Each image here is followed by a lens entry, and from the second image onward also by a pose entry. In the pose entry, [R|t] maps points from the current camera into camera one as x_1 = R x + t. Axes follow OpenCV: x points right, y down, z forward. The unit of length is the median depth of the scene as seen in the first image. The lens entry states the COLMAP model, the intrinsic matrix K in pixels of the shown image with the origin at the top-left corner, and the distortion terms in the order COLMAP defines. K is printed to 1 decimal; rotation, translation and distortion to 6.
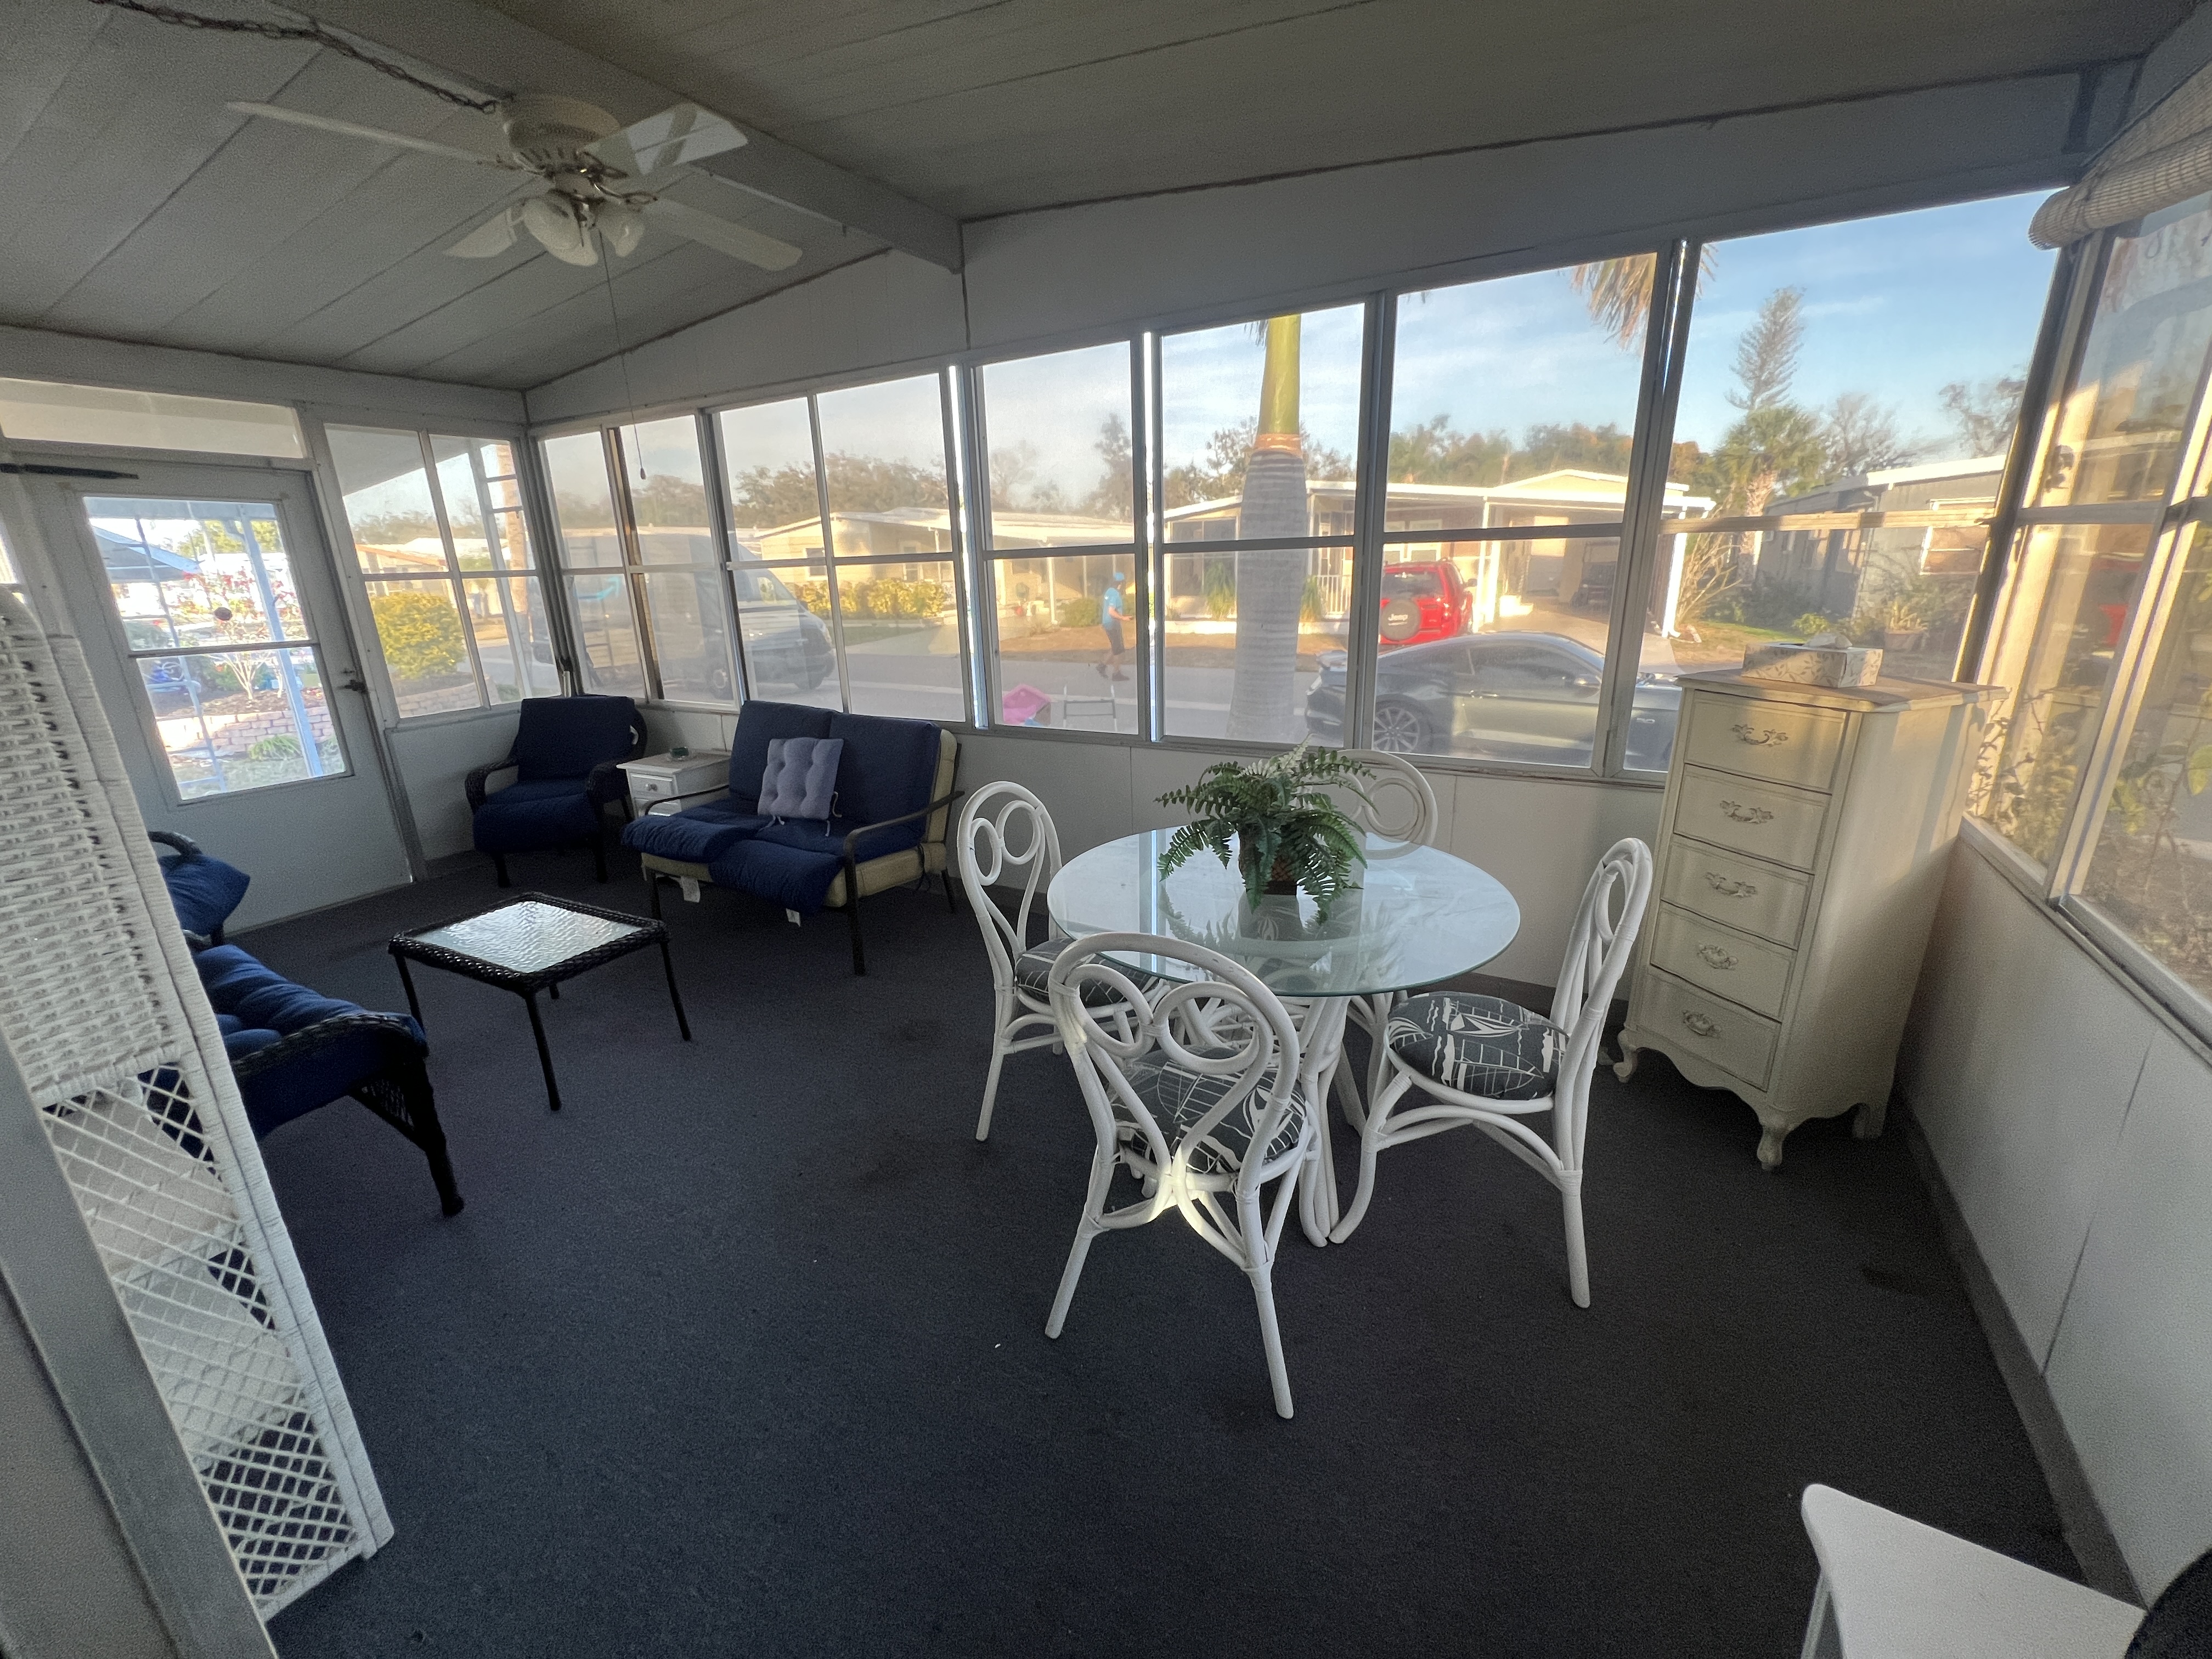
lens RADIAL K [[885.1, 0, 1099.6], [0, 885.1, 820.9], [0, 0, 1]] dist [-0.001772, 0.000651]
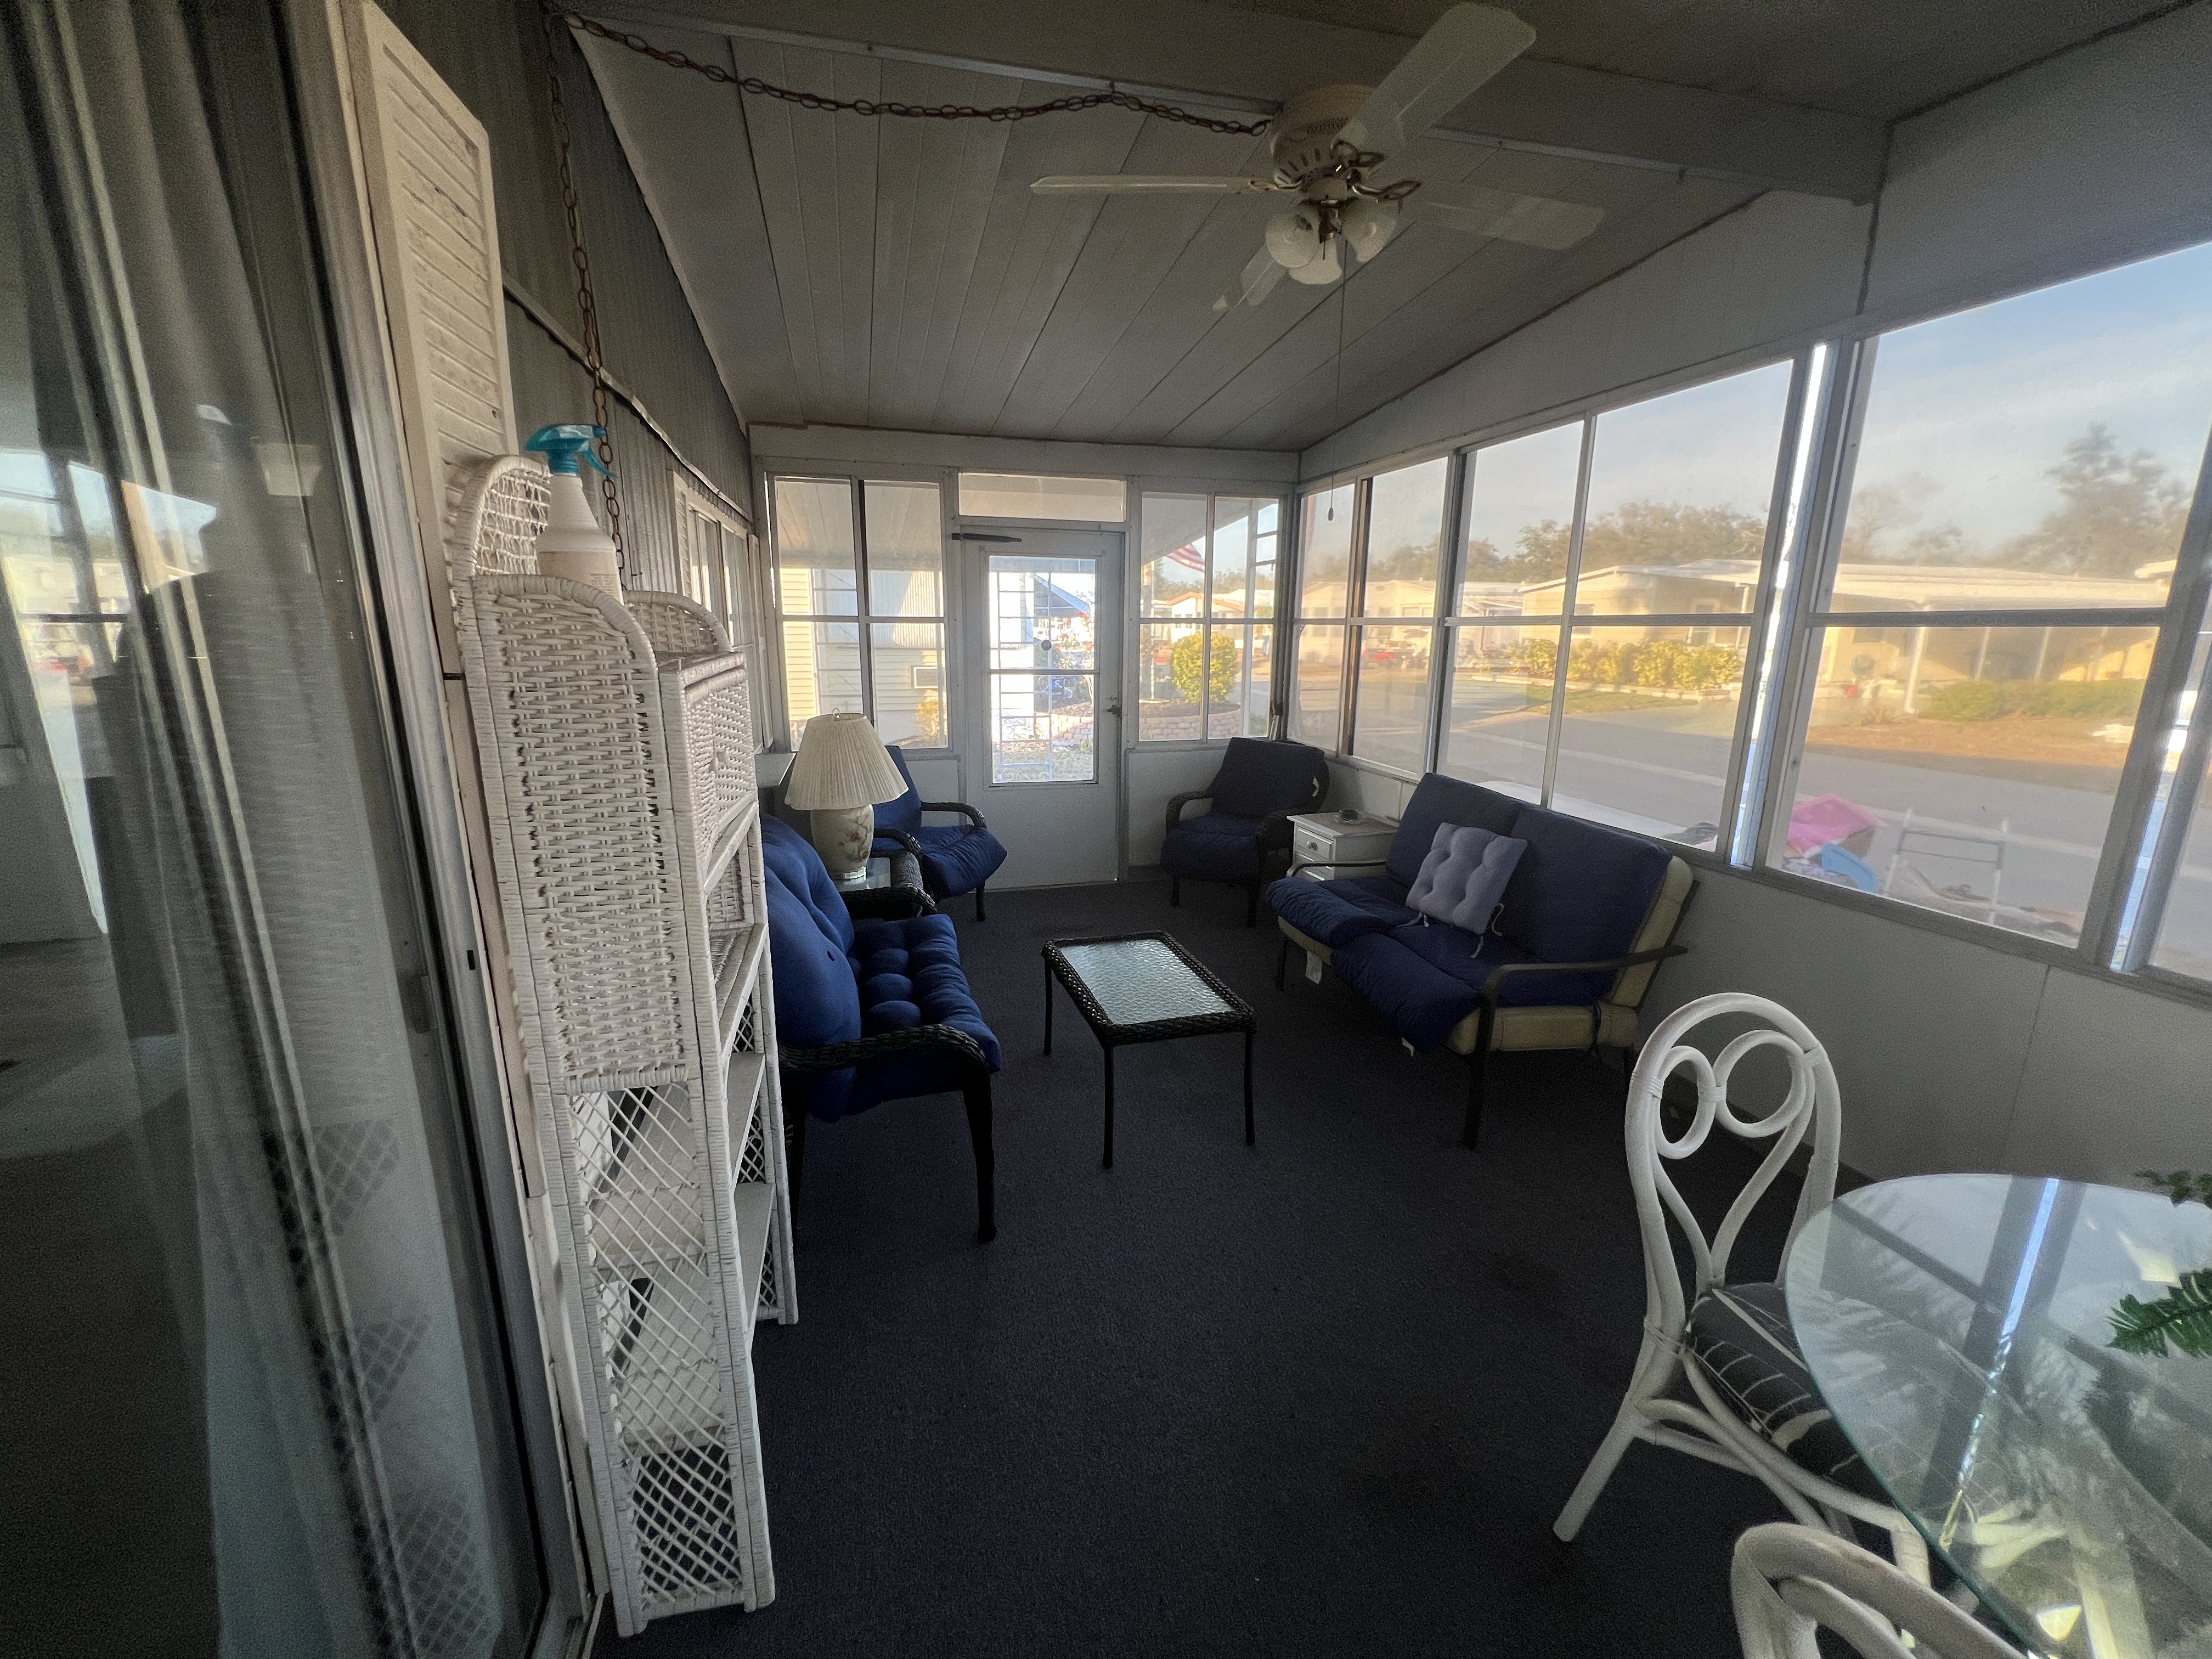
lens RADIAL K [[885.1, 0, 1099.6], [0, 885.1, 820.9], [0, 0, 1]] dist [-0.001772, 0.000651]
pose [[0.703076, 0.189603, -0.685372, -0.019306], [-0.227956, 0.973030, 0.035337, -0.050678], [0.673588, 0.131390, 0.727335, 0.161876]]
